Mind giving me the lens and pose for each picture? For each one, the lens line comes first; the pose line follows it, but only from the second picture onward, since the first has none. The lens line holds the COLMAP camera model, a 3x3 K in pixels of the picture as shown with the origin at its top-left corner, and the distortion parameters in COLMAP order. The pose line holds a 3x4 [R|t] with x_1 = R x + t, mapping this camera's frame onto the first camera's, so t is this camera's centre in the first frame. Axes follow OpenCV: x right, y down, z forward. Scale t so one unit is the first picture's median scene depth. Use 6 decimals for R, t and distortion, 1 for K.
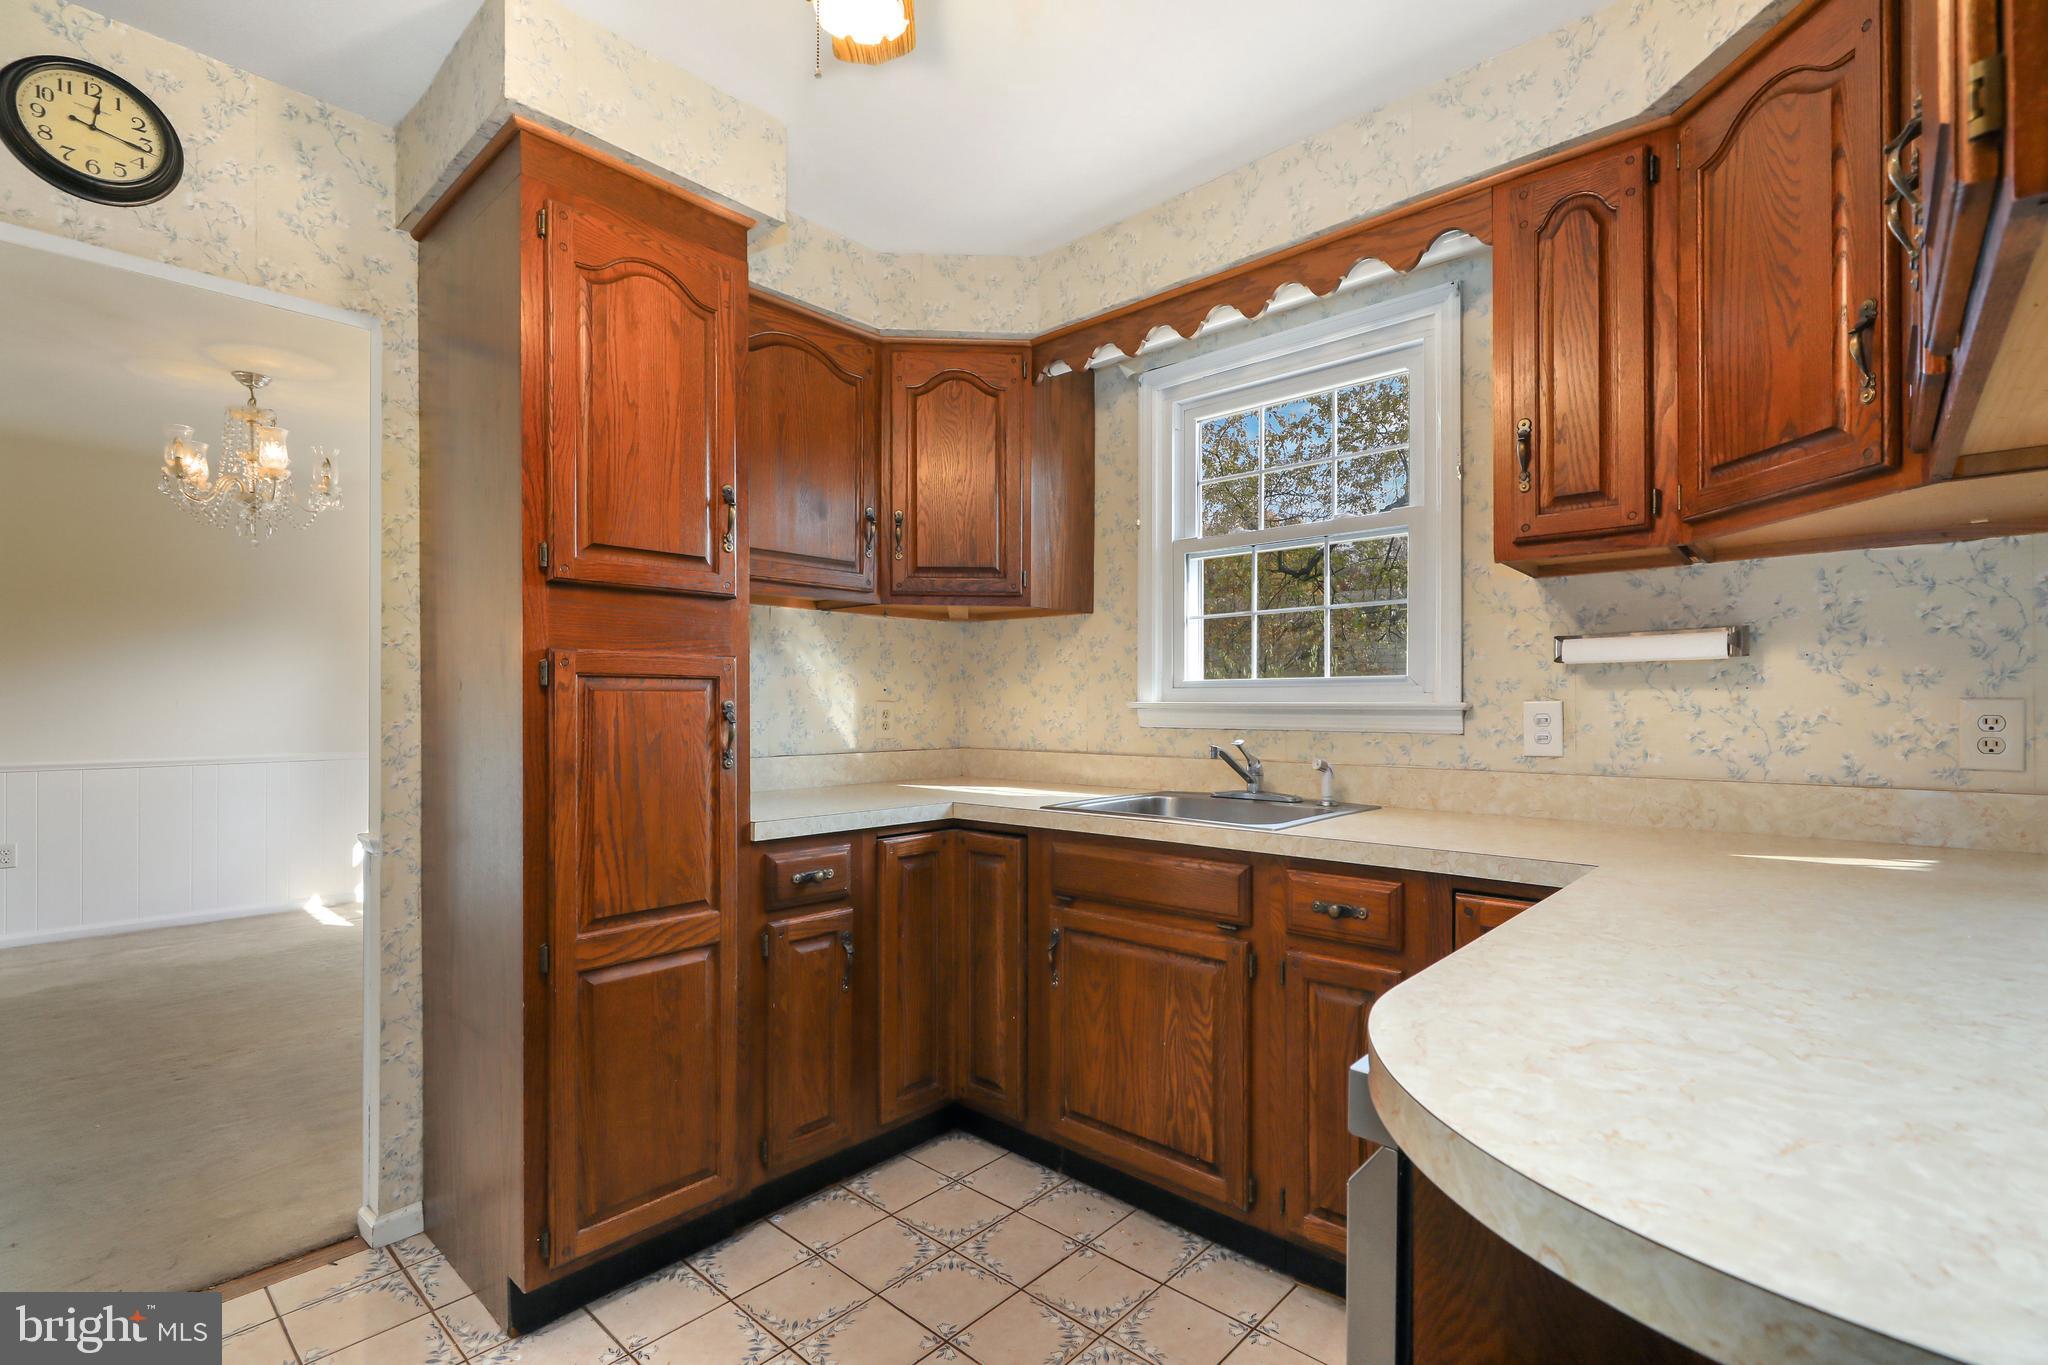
lens RADIAL K [[932.0, 0, 1023.0], [0, 932.0, 703.9], [0, 0, 1]] dist [-0.001156, 0.001907]
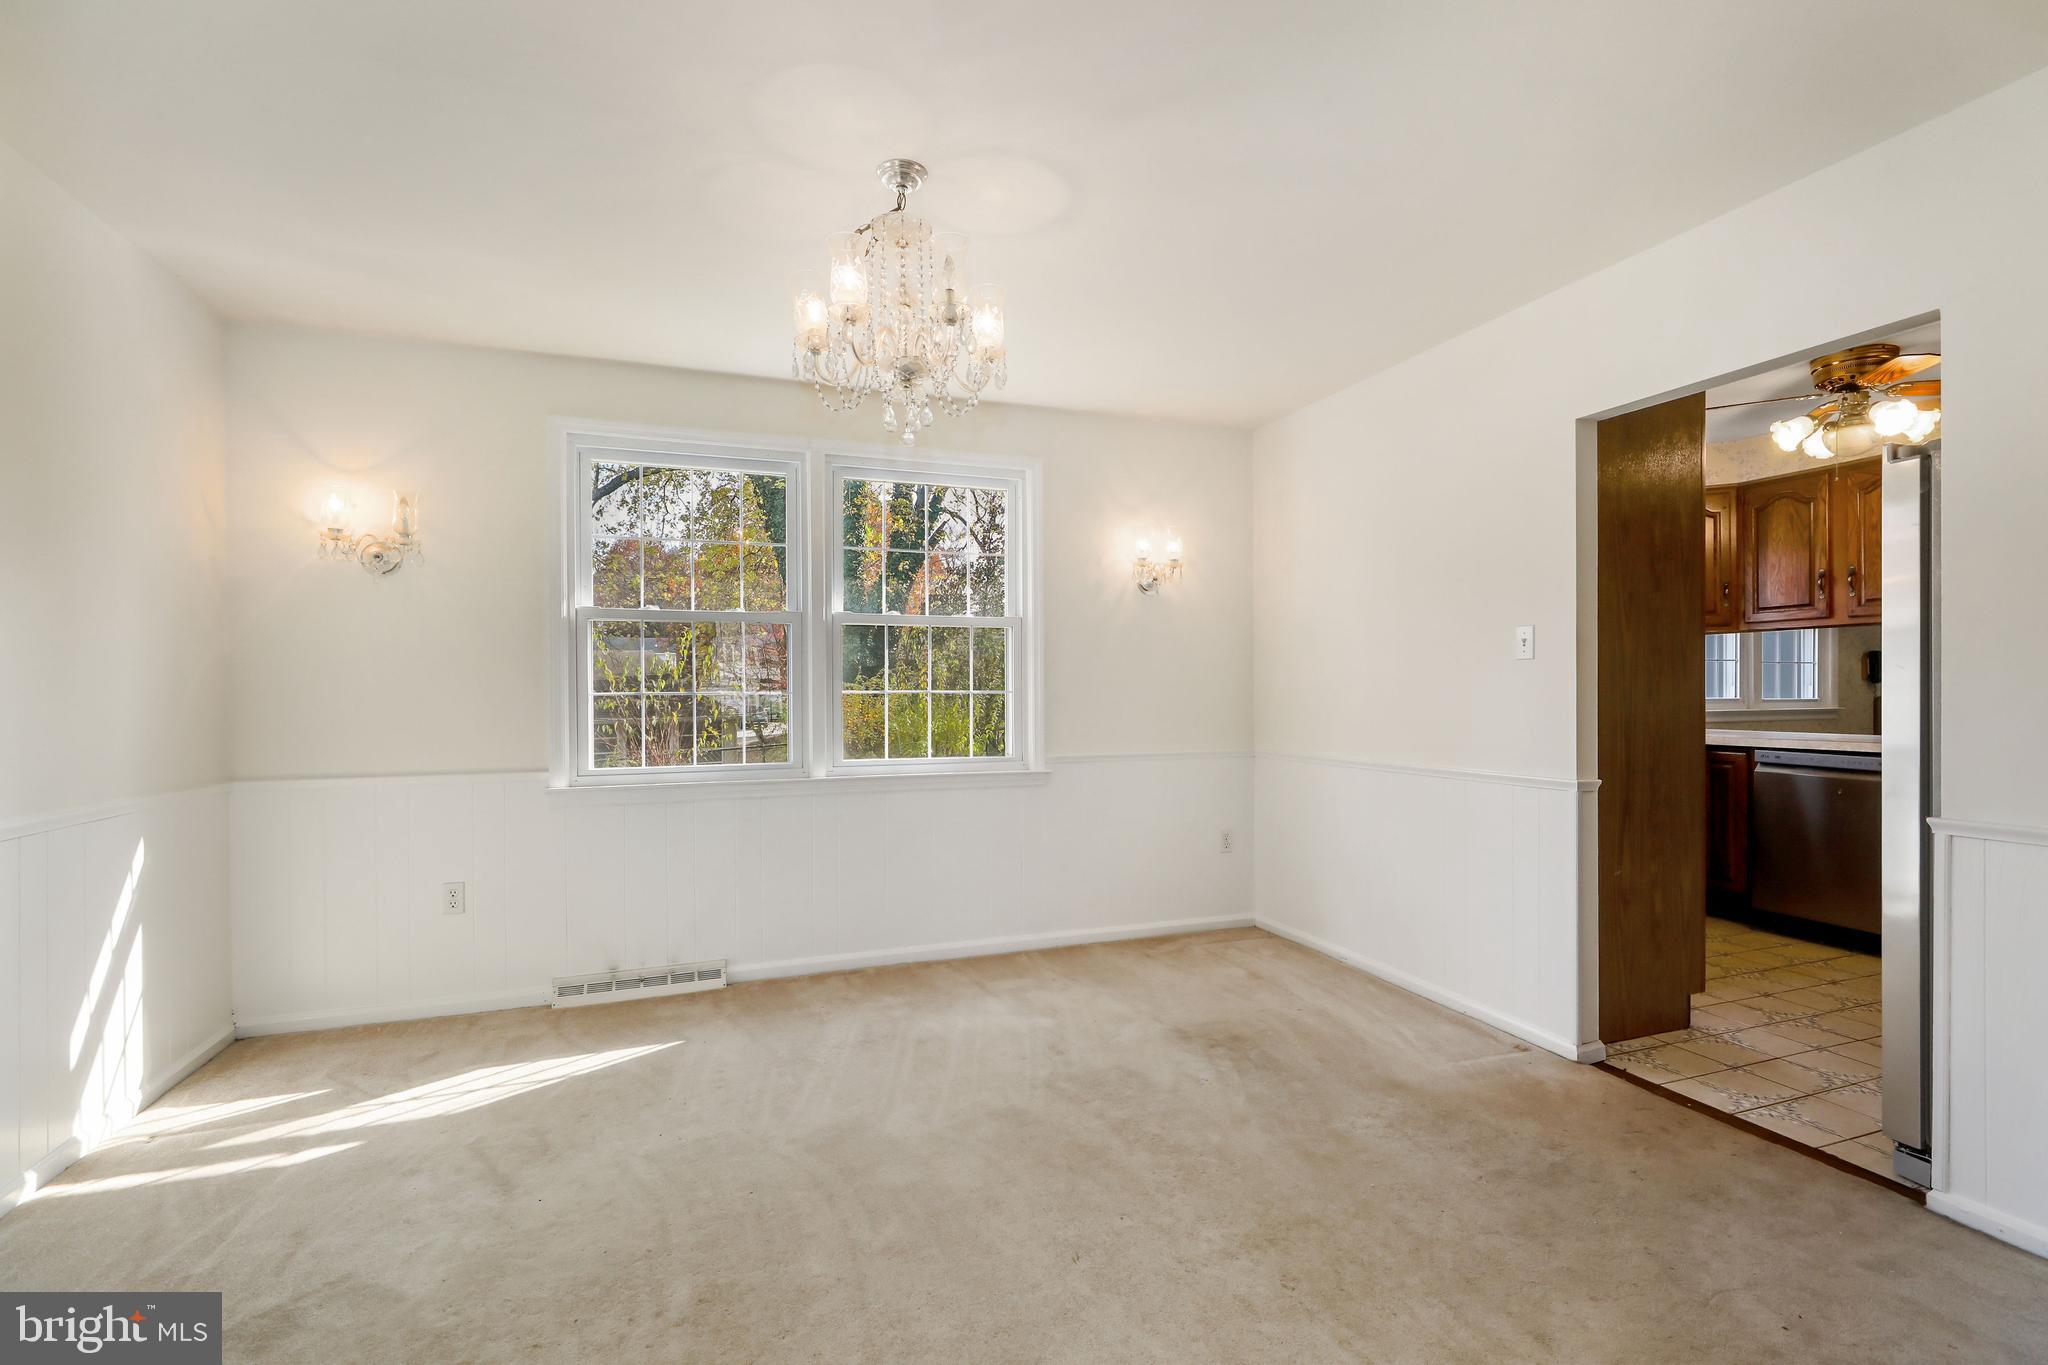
lens RADIAL K [[932.0, 0, 1021.6], [0, 932.0, 688.9], [0, 0, 1]] dist [-0.001156, 0.001907]
pose [[0.468299, -0.007241, 0.883540, -2.376678], [0.001862, 0.999972, 0.007208, -0.012562], [-0.883568, -0.001731, 0.468300, 1.105267]]
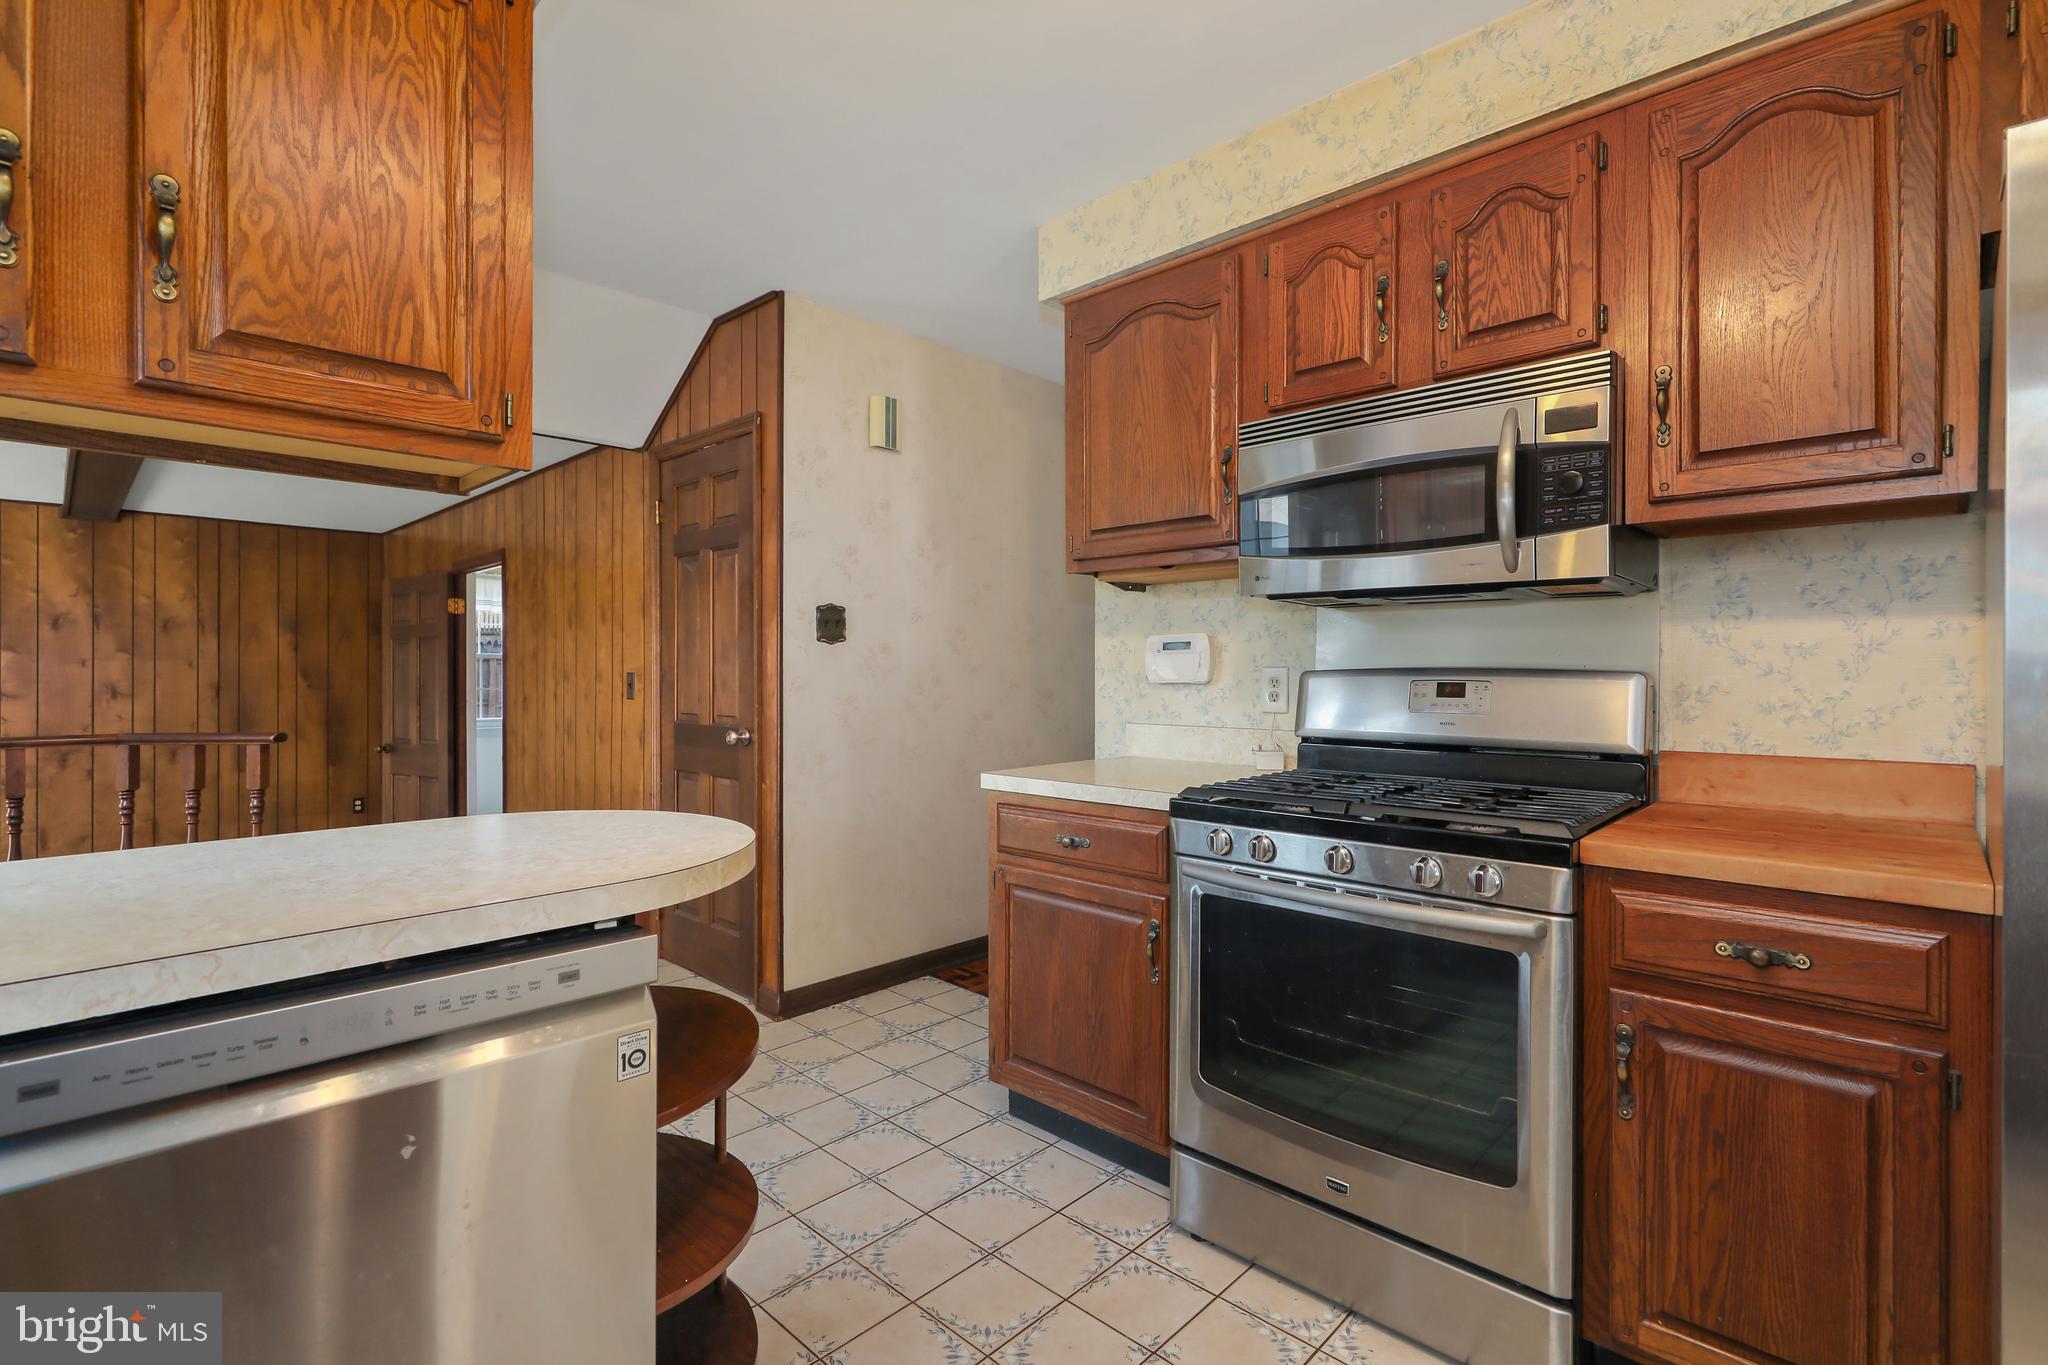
lens RADIAL K [[932.0, 0, 1032.8], [0, 932.0, 668.4], [0, 0, 1]] dist [-0.001156, 0.001907]
pose [[-0.999479, -0.003958, 0.032037, -0.112536], [-0.004175, 0.999969, -0.006712, -0.001483], [-0.032009, -0.006842, -0.999464, 0.921109]]
